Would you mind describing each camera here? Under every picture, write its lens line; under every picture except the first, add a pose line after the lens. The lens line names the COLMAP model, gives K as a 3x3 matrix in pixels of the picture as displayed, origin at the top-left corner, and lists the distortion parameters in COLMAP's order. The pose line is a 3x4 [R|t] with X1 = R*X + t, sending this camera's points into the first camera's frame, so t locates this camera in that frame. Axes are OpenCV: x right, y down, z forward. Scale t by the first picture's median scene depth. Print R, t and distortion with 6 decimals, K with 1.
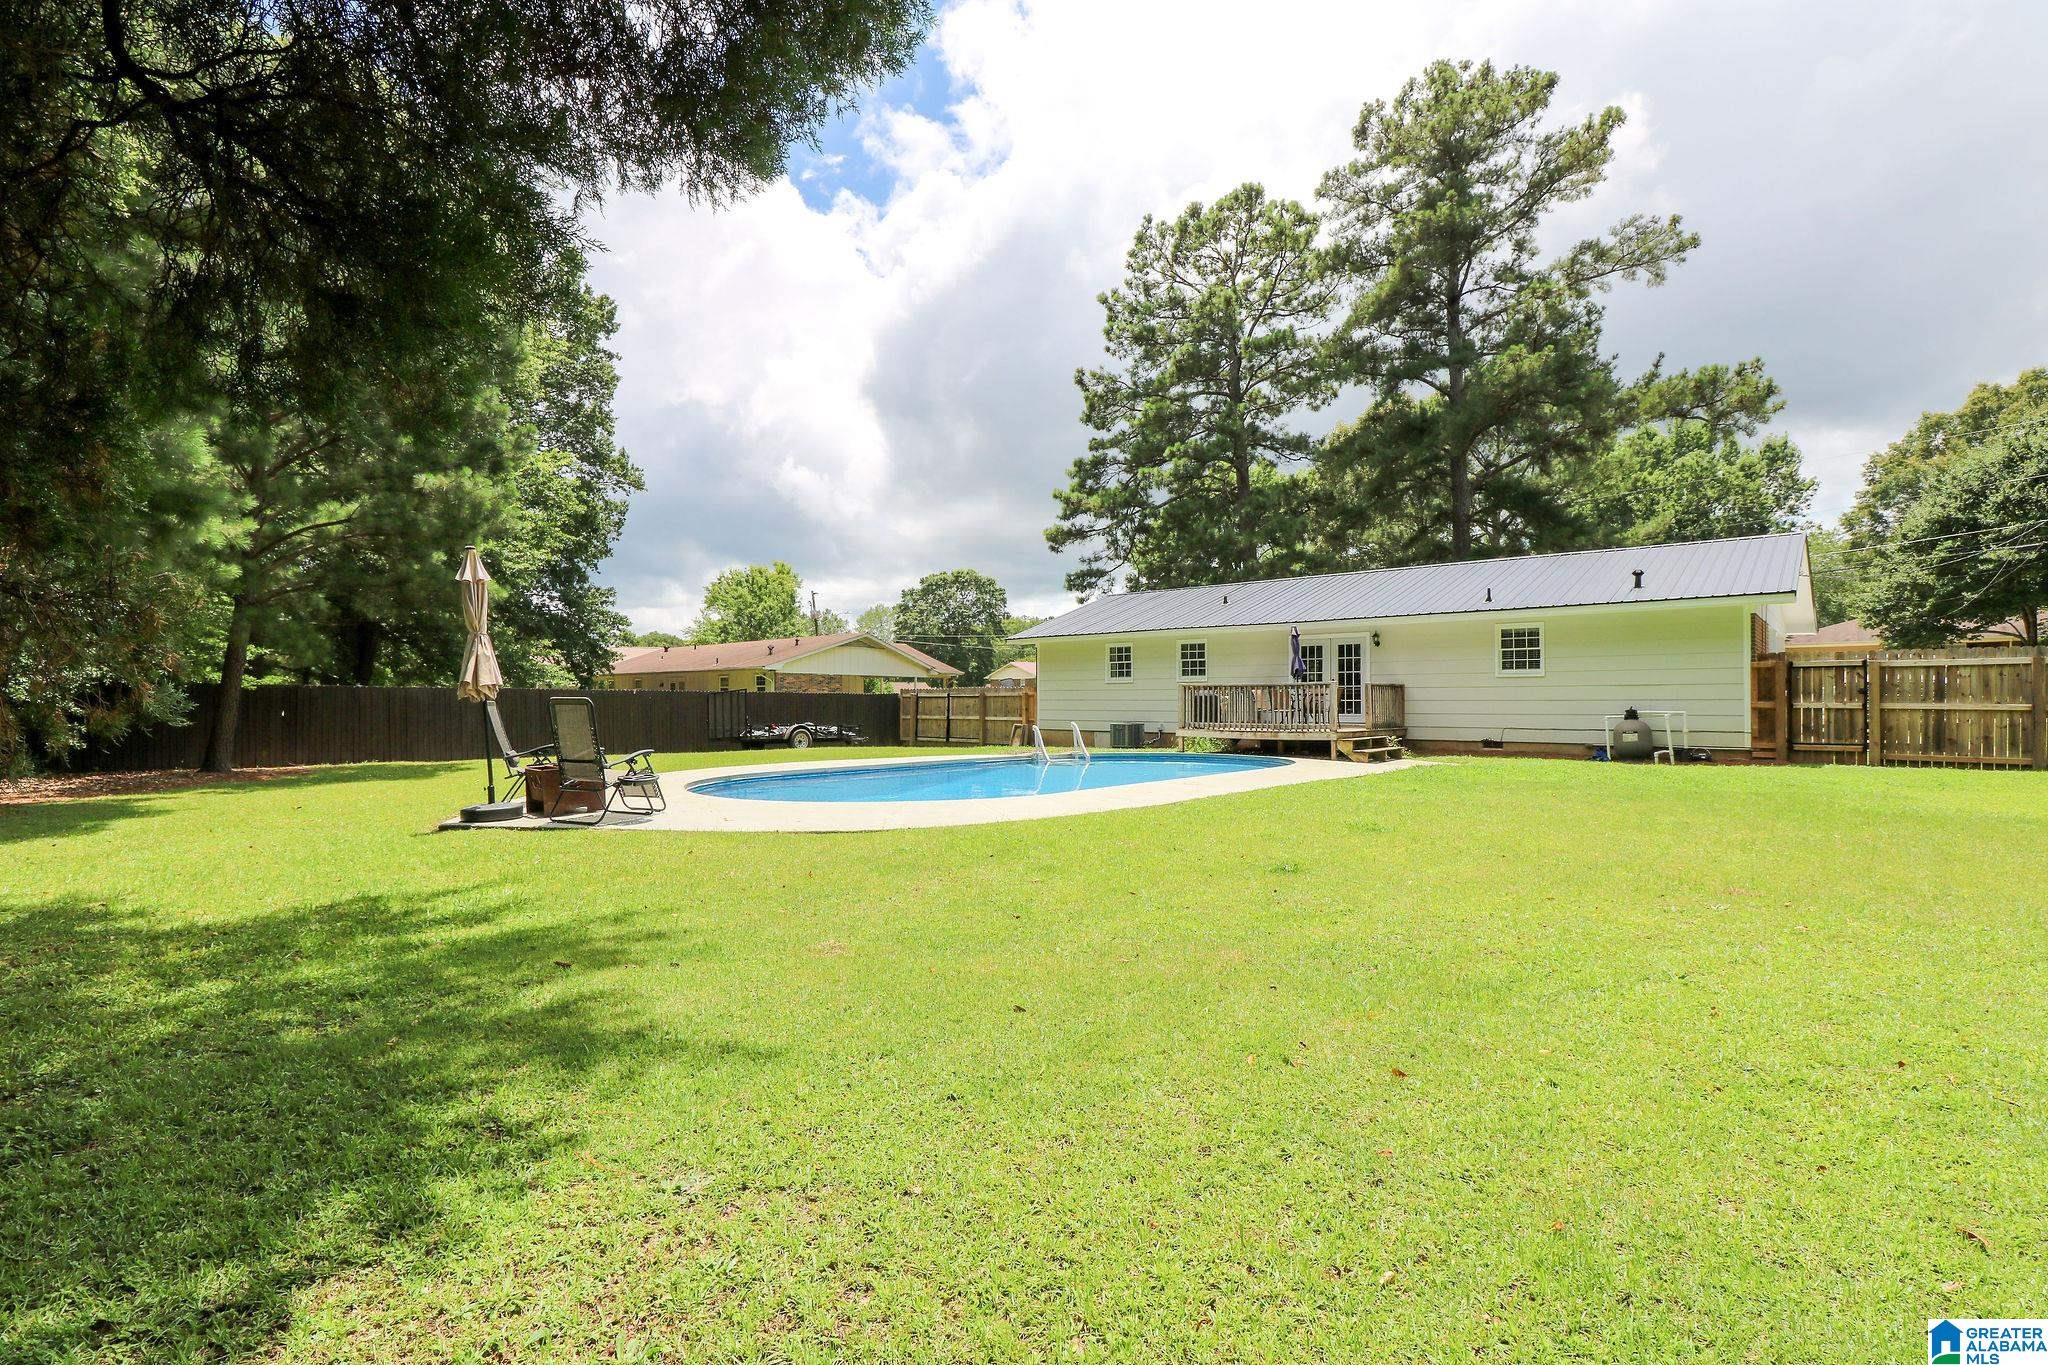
lens RADIAL K [[955.6, 0, 1012.3], [0, 955.6, 695.8], [0, 0, 1]] dist [-0.011635, -0.000373]
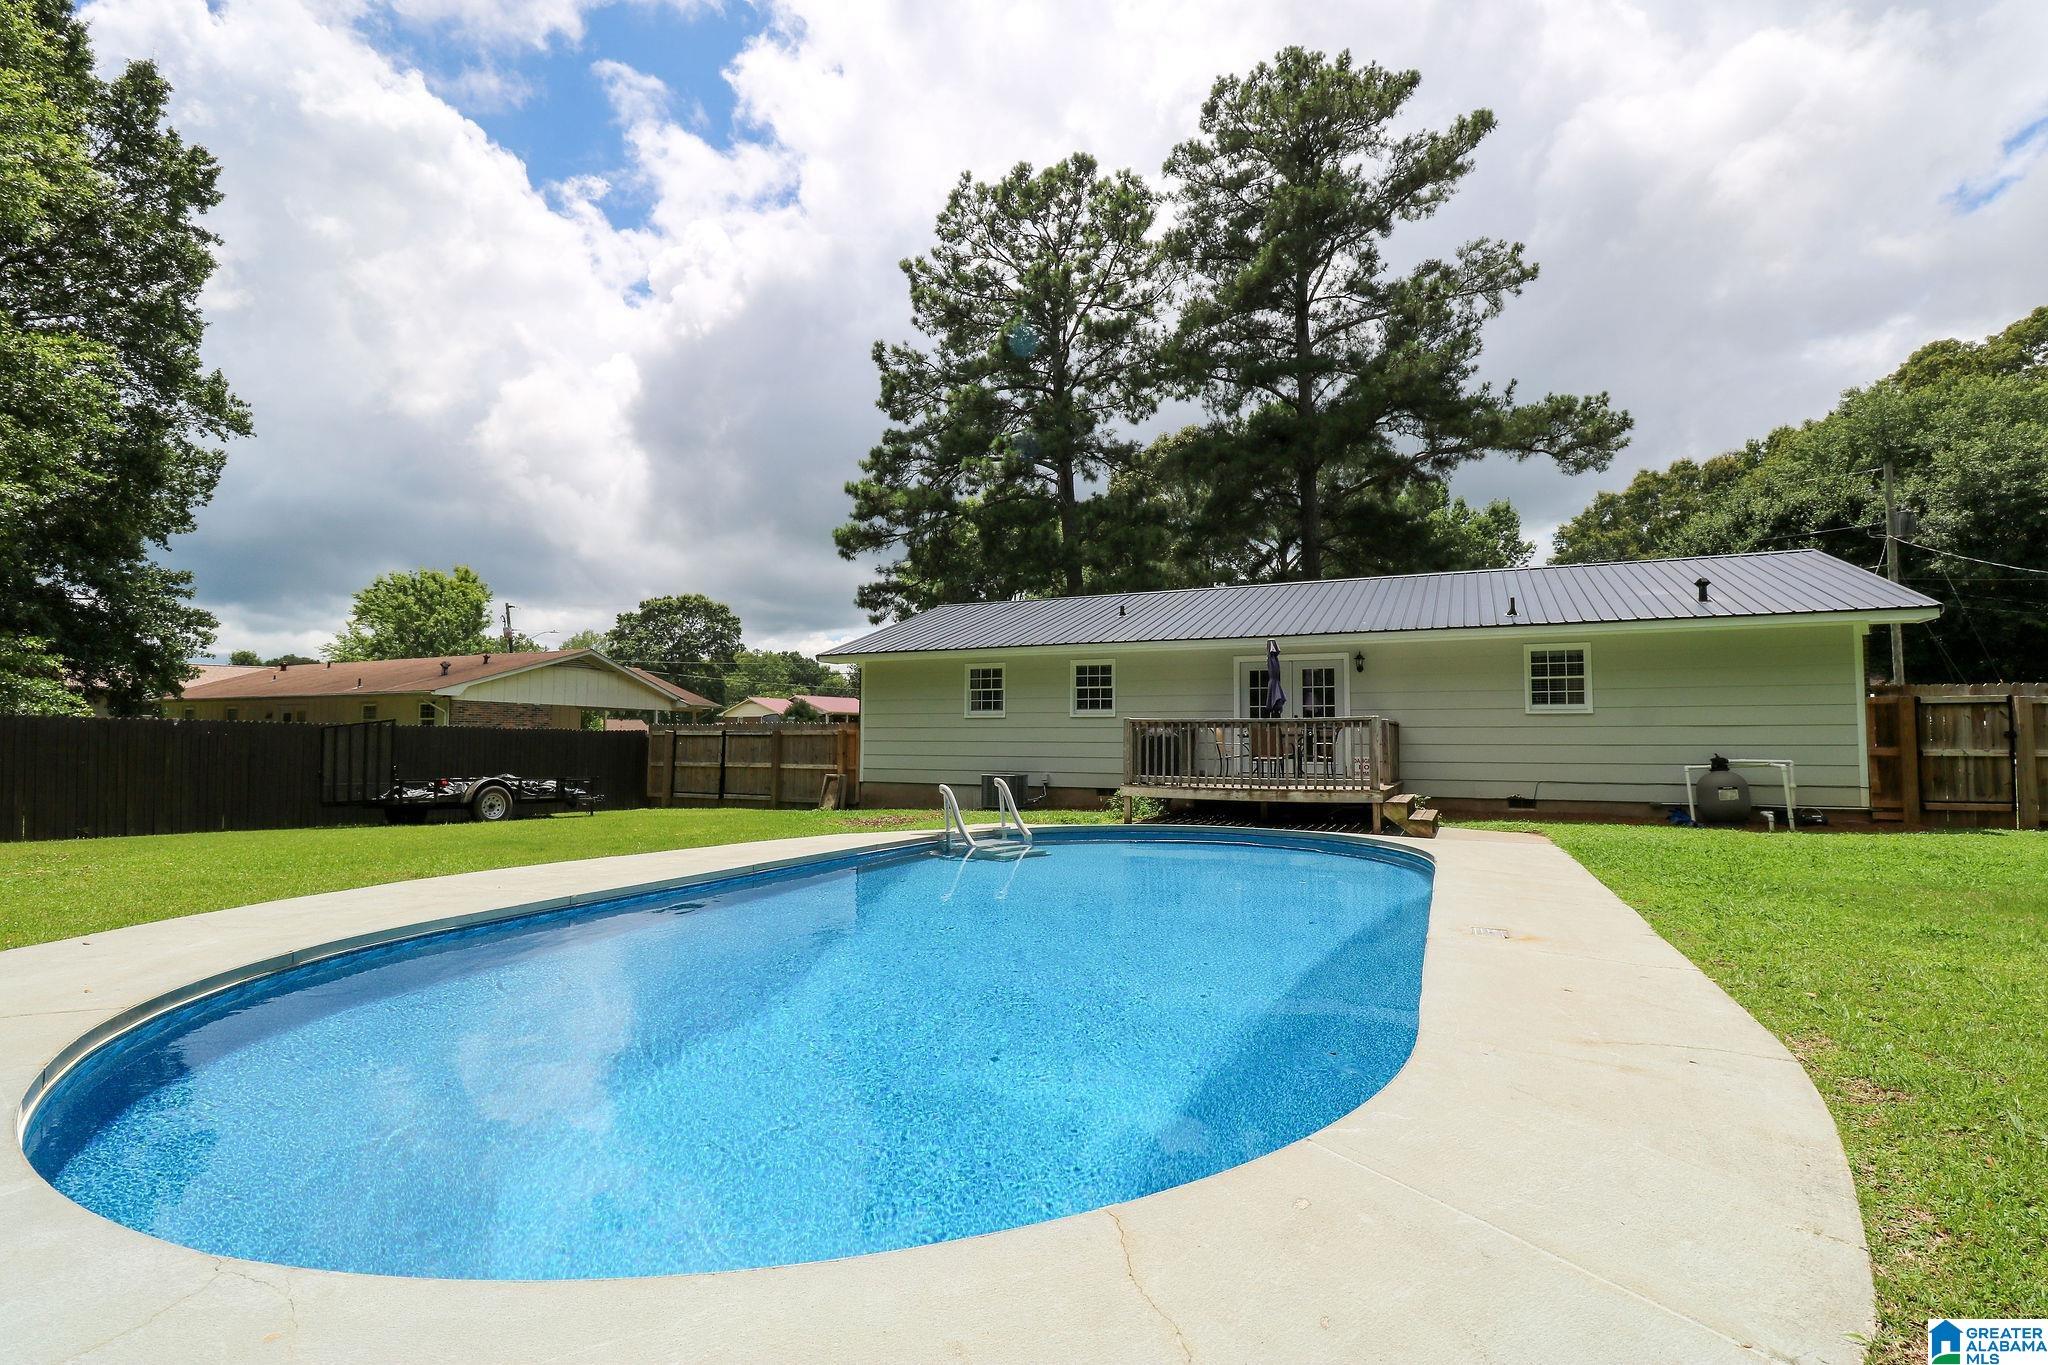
lens RADIAL K [[960.1, 0, 1024.0], [0, 960.1, 682.5], [0, 0, 1]] dist [-0.001794, -0.011044]
pose [[0.956503, 0.022997, 0.290815, -0.049889], [-0.006530, 0.998326, -0.057466, 0.000891], [-0.291650, 0.053067, 0.955052, 0.200739]]
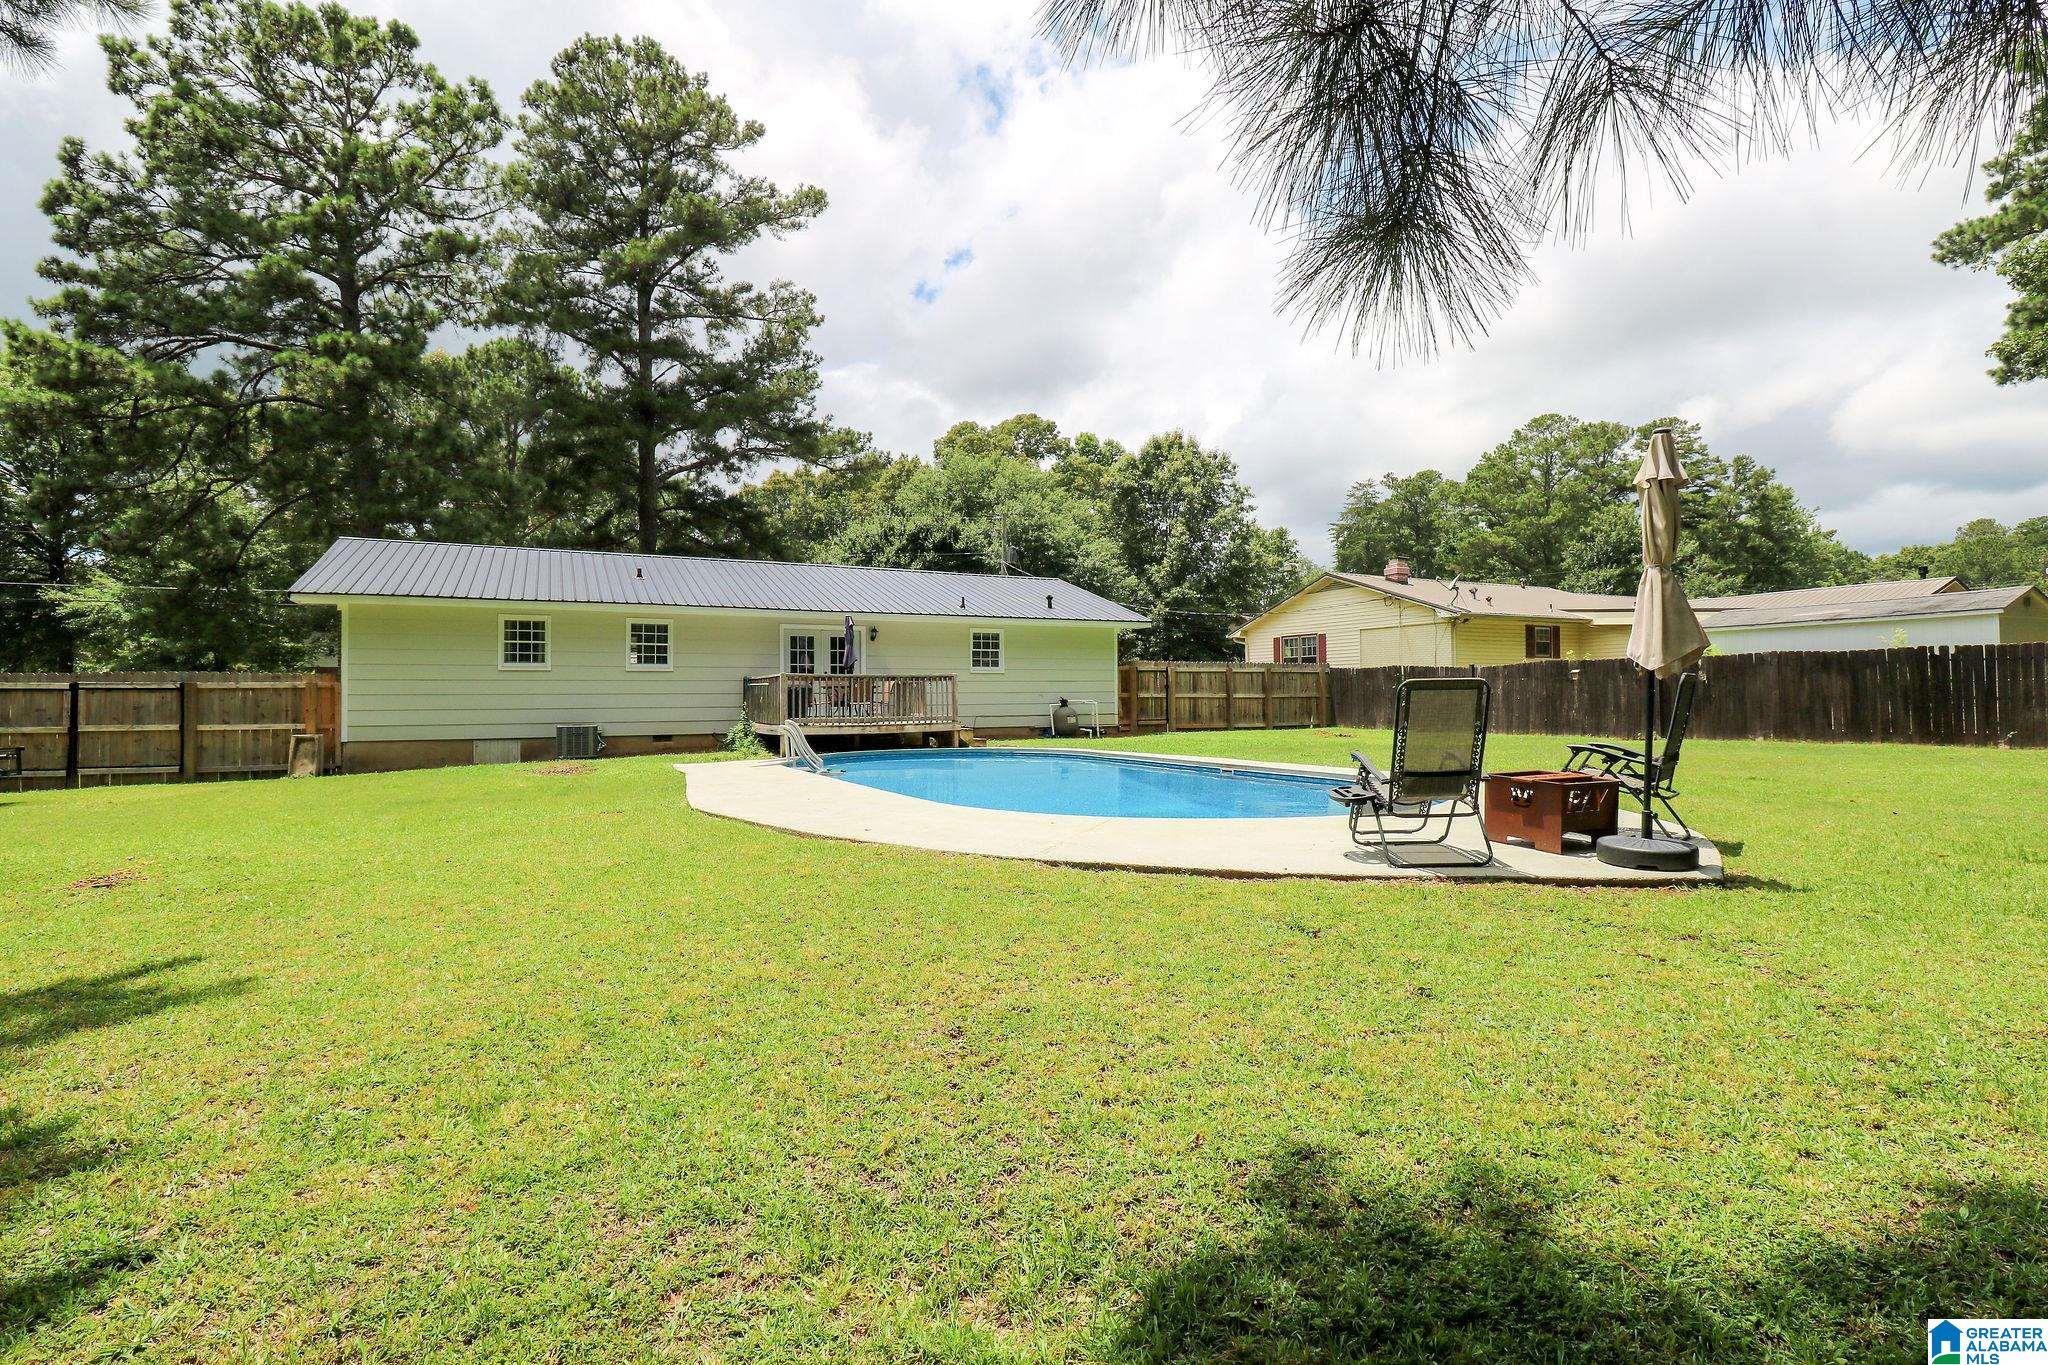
lens RADIAL K [[960.1, 0, 1024.0], [0, 960.1, 682.5], [0, 0, 1]] dist [-0.001794, -0.011044]
pose [[0.349019, 0.010565, 0.937056, -0.298021], [0.001149, 0.999931, -0.011702, 0.003013], [-0.937115, 0.005160, 0.348983, 0.272811]]
